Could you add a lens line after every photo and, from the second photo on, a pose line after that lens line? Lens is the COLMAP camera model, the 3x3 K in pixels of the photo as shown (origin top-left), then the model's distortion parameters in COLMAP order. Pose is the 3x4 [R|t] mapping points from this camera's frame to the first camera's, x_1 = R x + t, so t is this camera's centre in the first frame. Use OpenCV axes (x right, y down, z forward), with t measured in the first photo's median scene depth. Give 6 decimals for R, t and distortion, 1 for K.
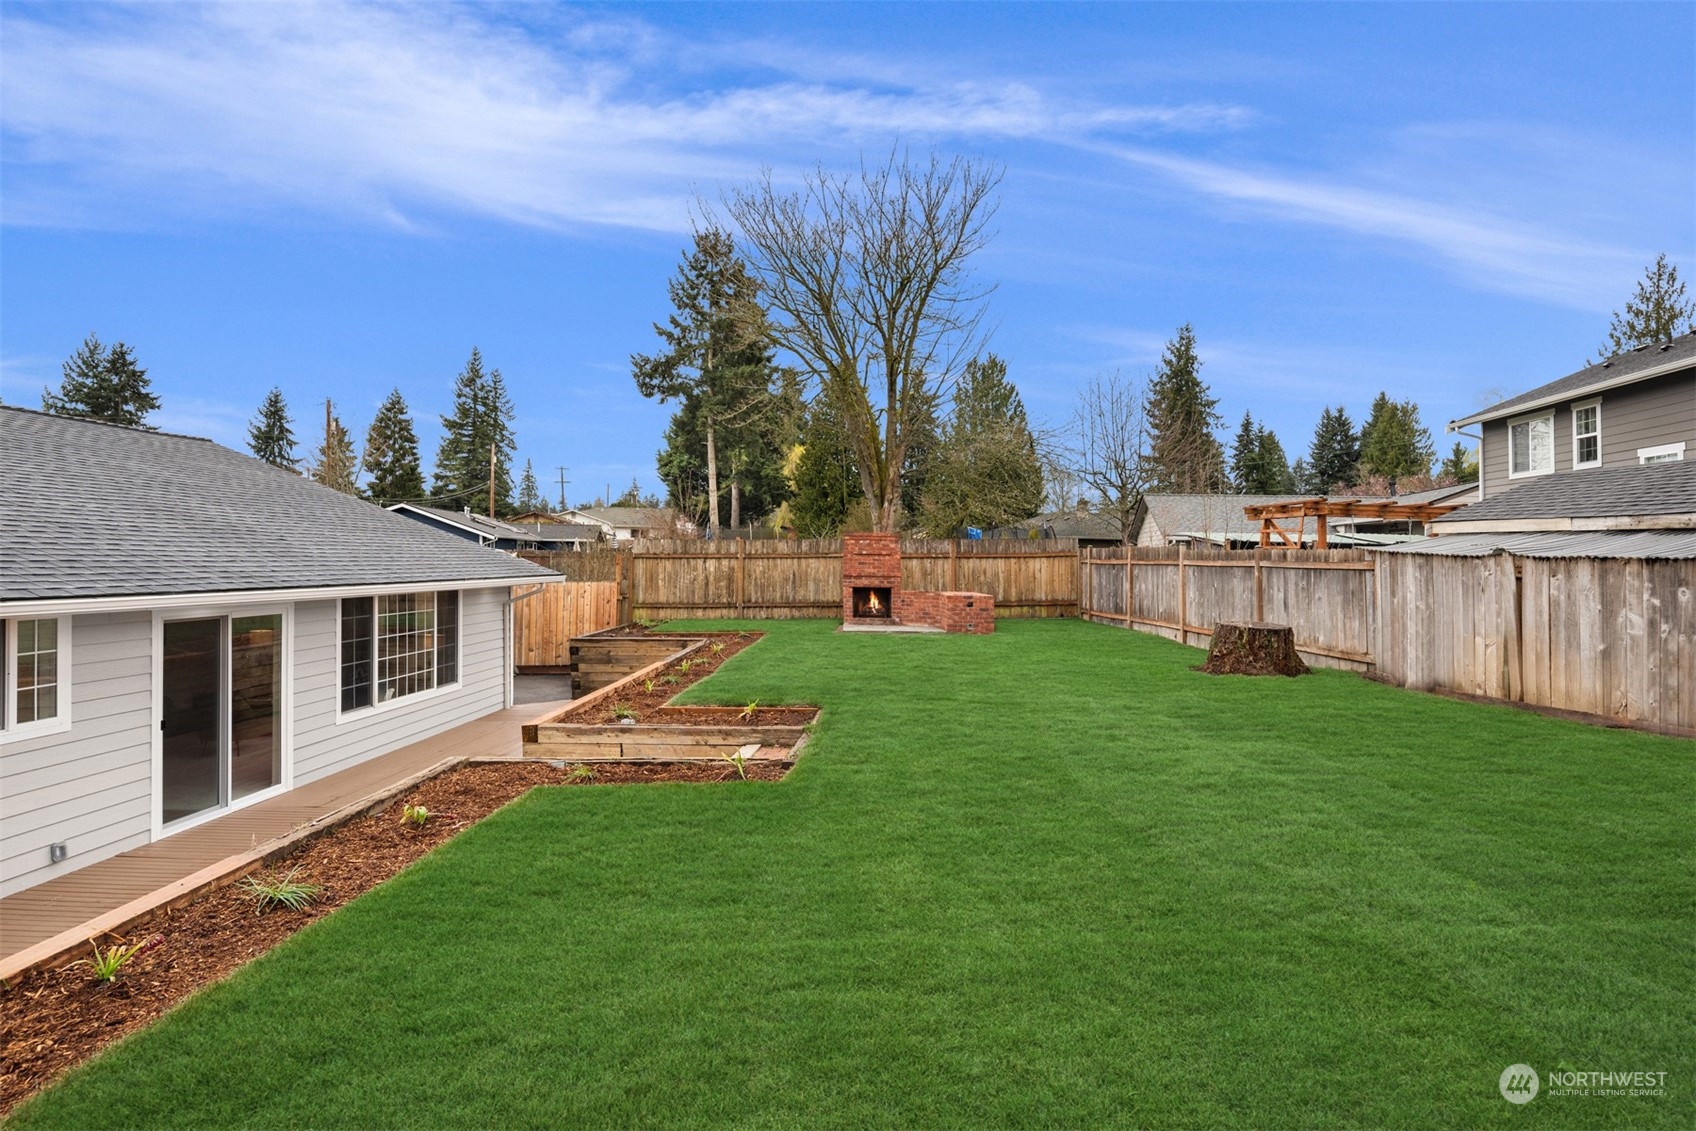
lens RADIAL K [[921.0, 0, 848.0], [0, 921.0, 565.5], [0, 0, 1]] dist [0.000229, -0.000812]
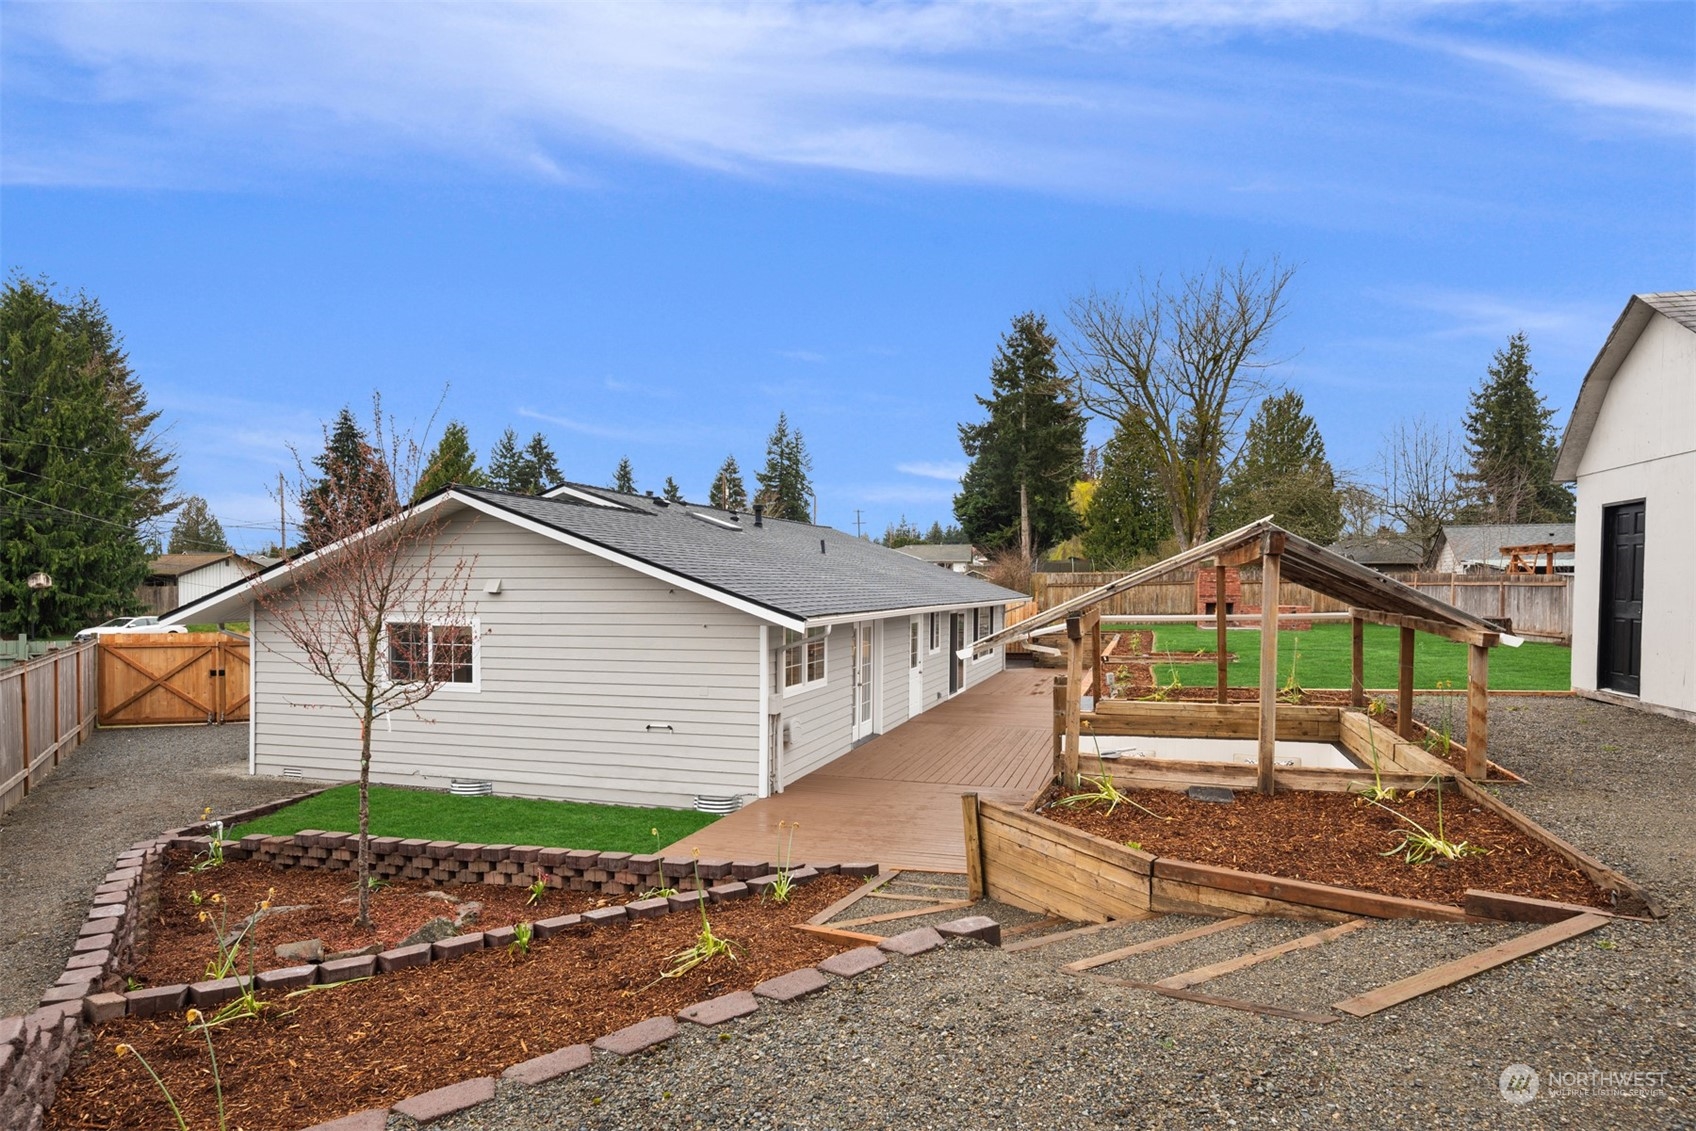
lens RADIAL K [[935.5, 0, 732.8], [0, 935.5, 657.0], [0, 0, 1]] dist [-0.000580, -0.001497]
pose [[0.936004, 0.009629, -0.351858, -0.073786], [0.013687, 0.997874, 0.063716, 0.001190], [0.351724, -0.064454, 0.933882, -0.304432]]
